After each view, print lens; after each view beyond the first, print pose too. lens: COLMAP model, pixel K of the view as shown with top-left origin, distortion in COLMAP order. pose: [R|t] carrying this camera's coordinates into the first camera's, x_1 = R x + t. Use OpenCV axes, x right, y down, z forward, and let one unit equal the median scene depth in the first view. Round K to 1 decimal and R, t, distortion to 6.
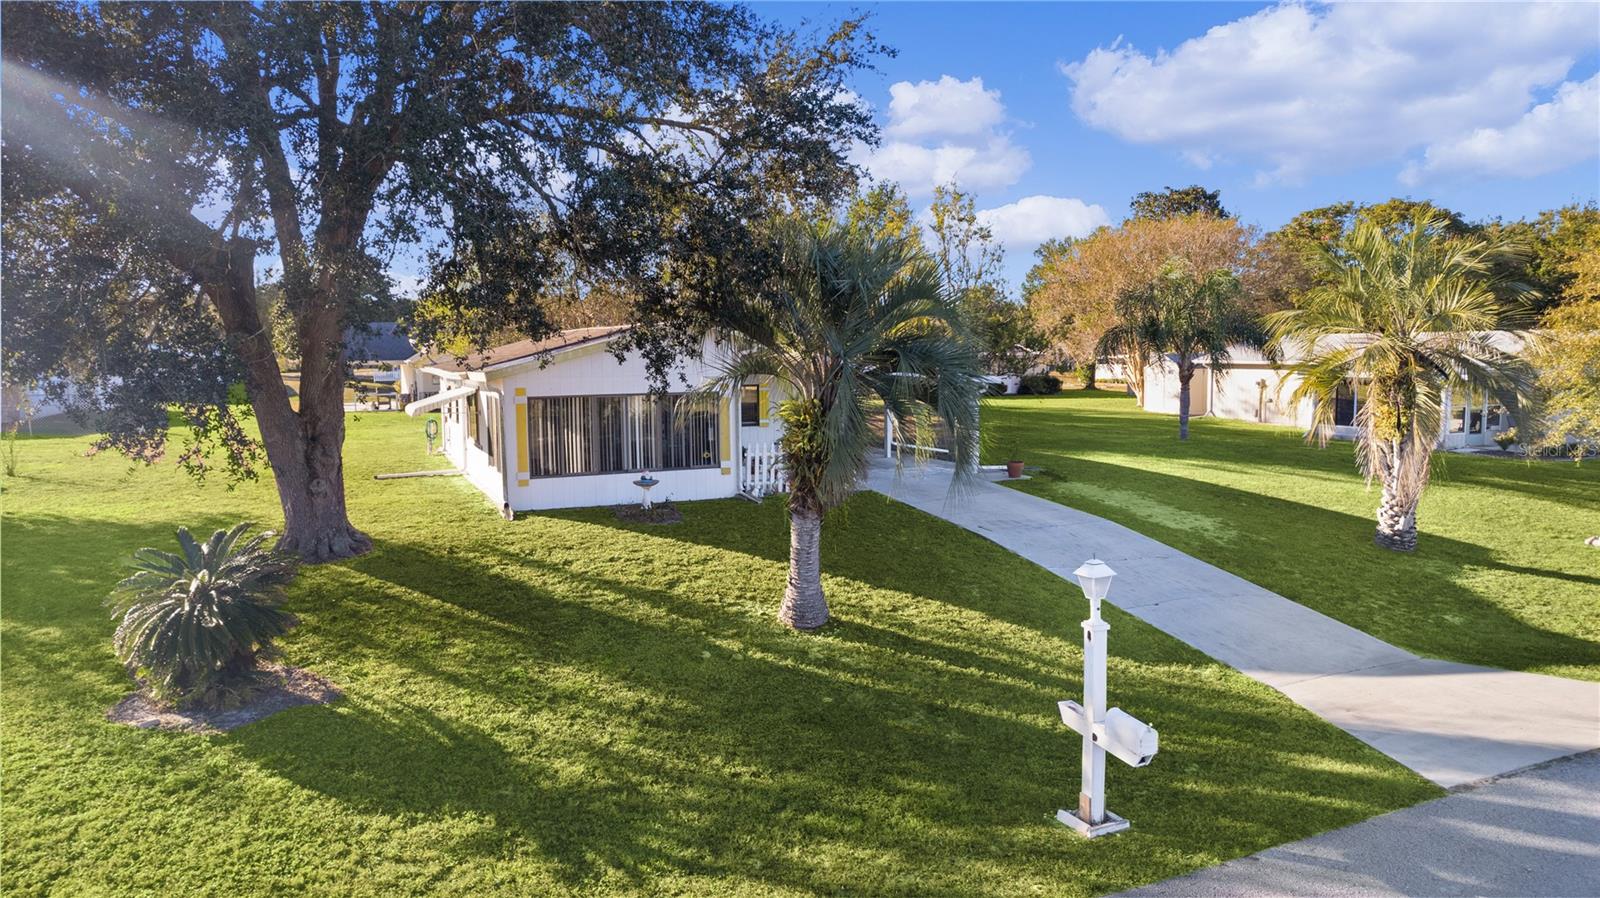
lens RADIAL K [[1042.7, 0, 797.3], [0, 1042.7, 417.6], [0, 0, 1]] dist [-0.082315, 0.074436]
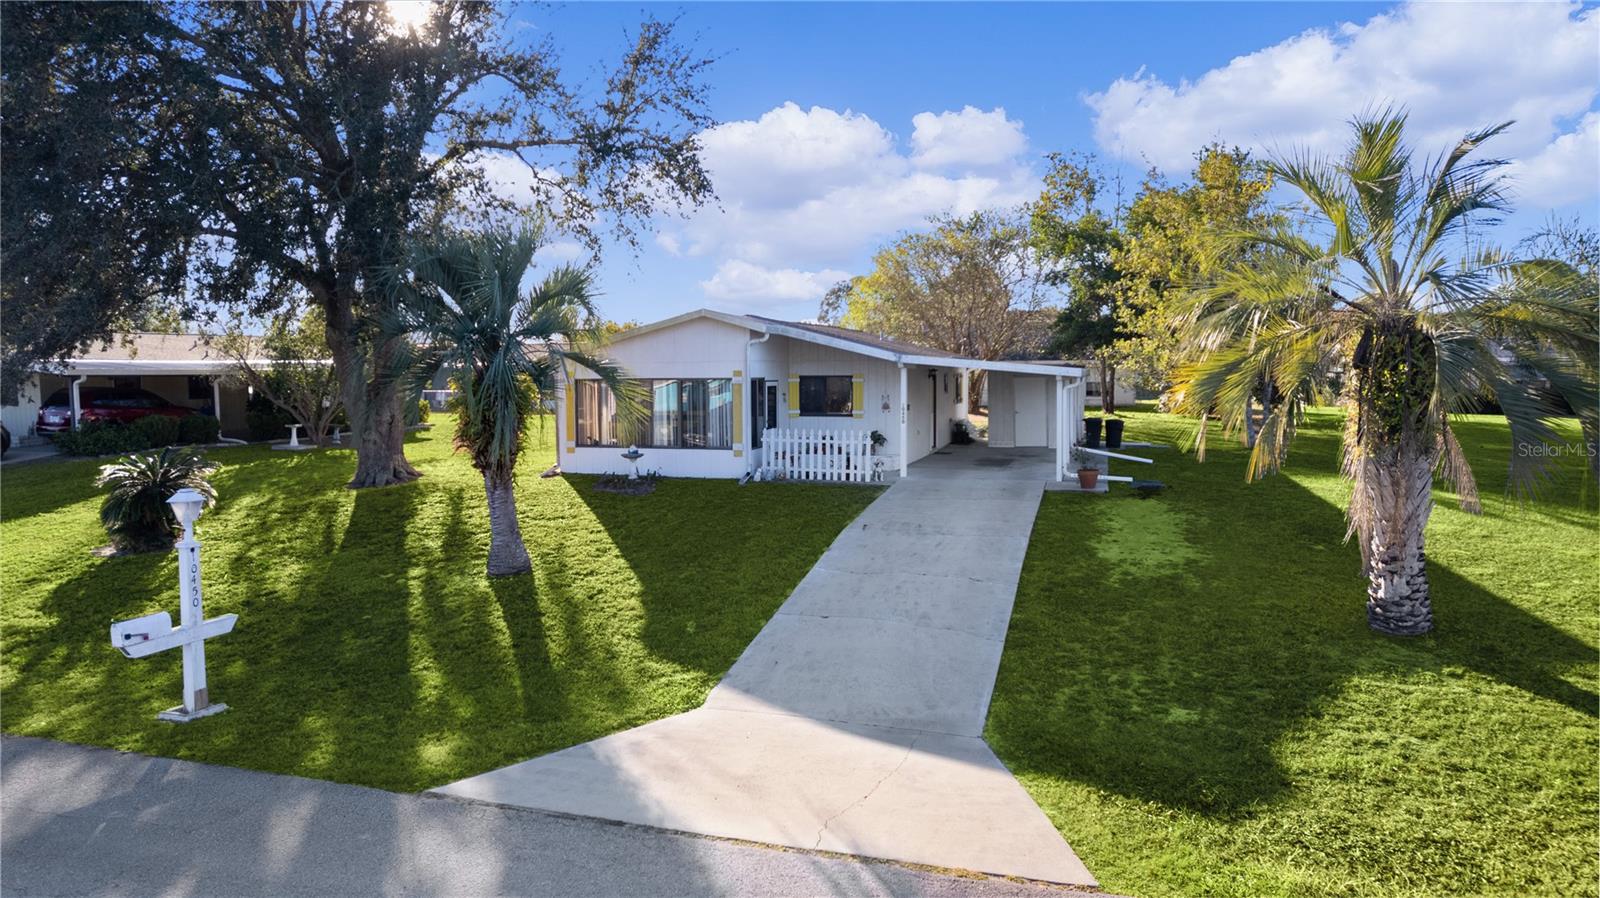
lens RADIAL K [[1042.7, 0, 797.3], [0, 1042.7, 417.6], [0, 0, 1]] dist [-0.082315, 0.074436]
pose [[0.749546, 0.035095, -0.661022, 1.159199], [-0.044281, 0.999015, 0.002830, 0.016195], [0.660470, 0.027150, 0.750362, 0.422166]]
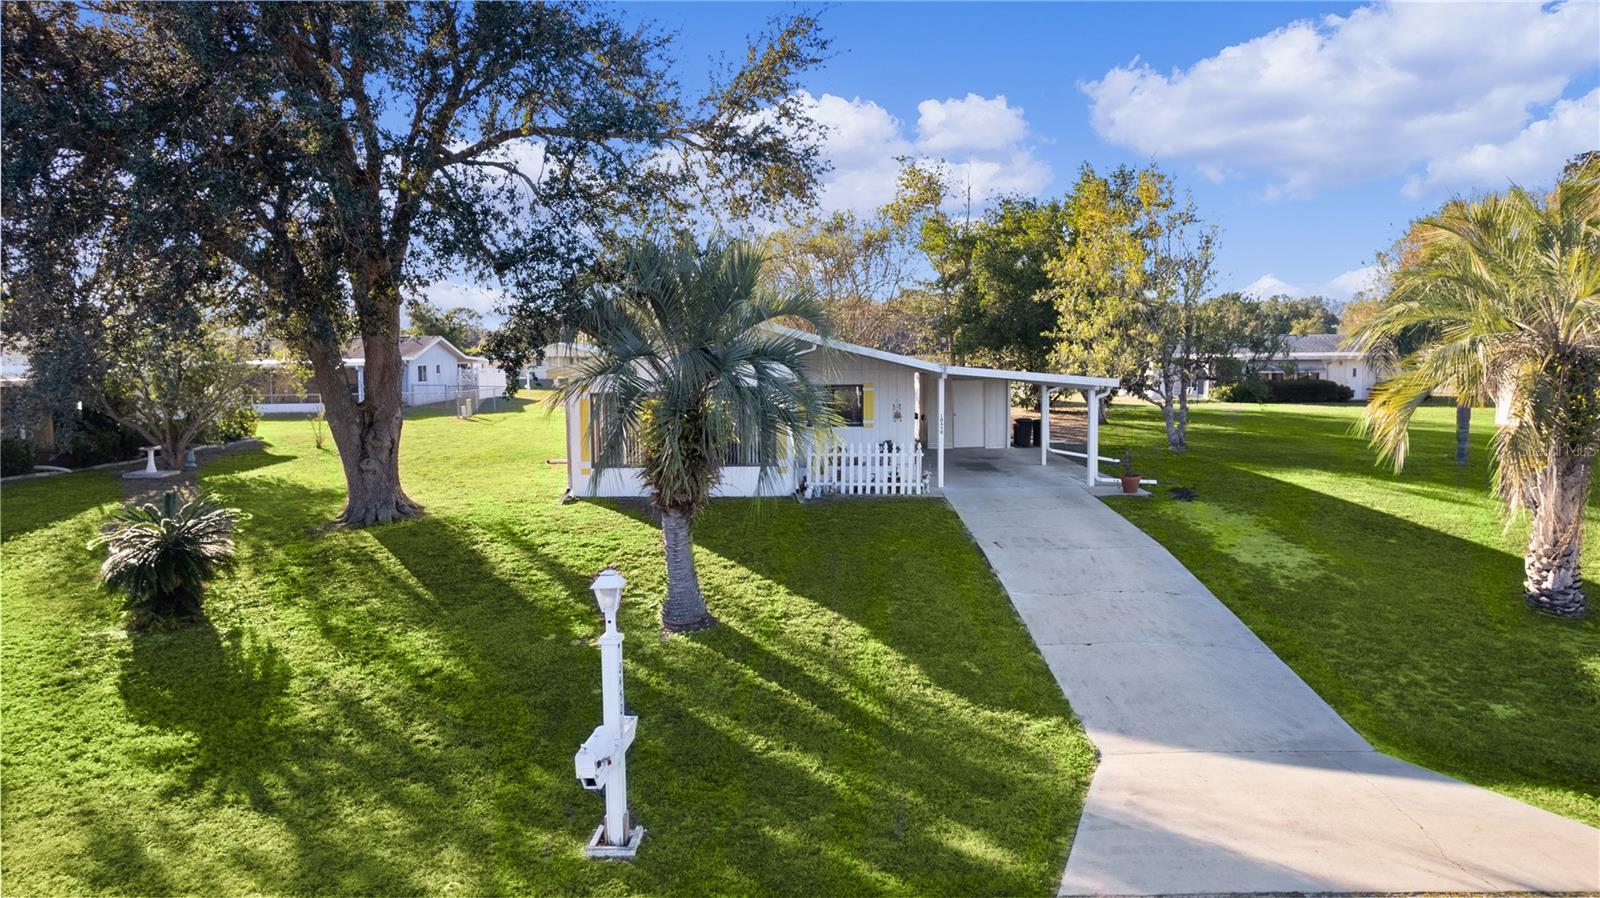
lens RADIAL K [[1042.7, 0, 797.3], [0, 1042.7, 417.6], [0, 0, 1]] dist [-0.082315, 0.074436]
pose [[0.913472, 0.026040, -0.406067, 0.608164], [-0.025783, 0.999649, 0.006105, -0.010224], [0.406083, 0.004892, 0.913823, 0.139656]]
